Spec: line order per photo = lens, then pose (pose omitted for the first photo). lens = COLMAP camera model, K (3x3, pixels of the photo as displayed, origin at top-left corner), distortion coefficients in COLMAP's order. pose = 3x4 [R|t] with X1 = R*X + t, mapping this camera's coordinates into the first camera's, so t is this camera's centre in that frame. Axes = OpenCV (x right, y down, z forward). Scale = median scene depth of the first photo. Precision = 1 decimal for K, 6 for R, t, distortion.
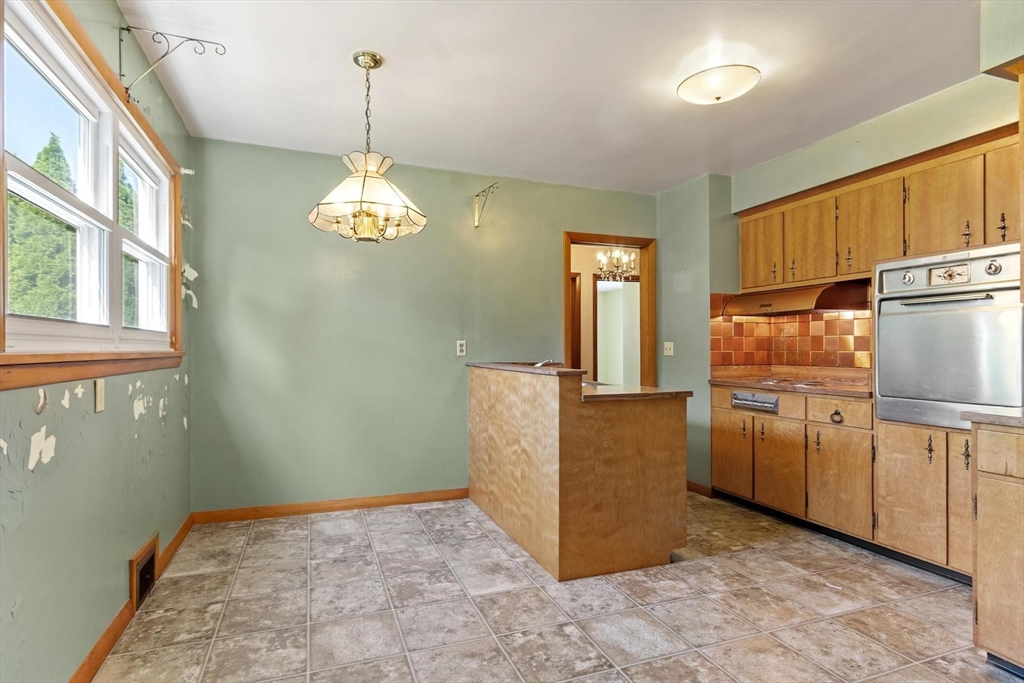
lens RADIAL K [[517.4, 0, 510.7], [0, 517.4, 345.5], [0, 0, 1]] dist [0.005500, -0.000862]
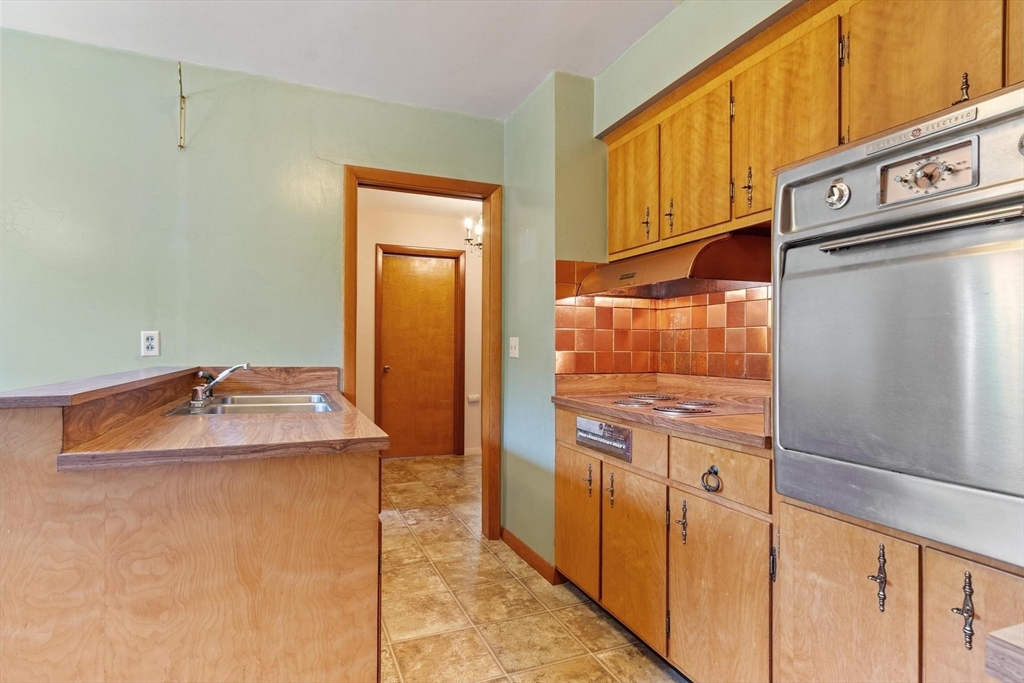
lens RADIAL K [[517.4, 0, 509.3], [0, 517.4, 343.4], [0, 0, 1]] dist [0.005500, -0.000862]
pose [[0.999405, 0.007696, 0.033620, 0.384456], [-0.007609, 0.999967, -0.002715, 0.004457], [-0.033640, 0.002458, 0.999431, 0.461121]]
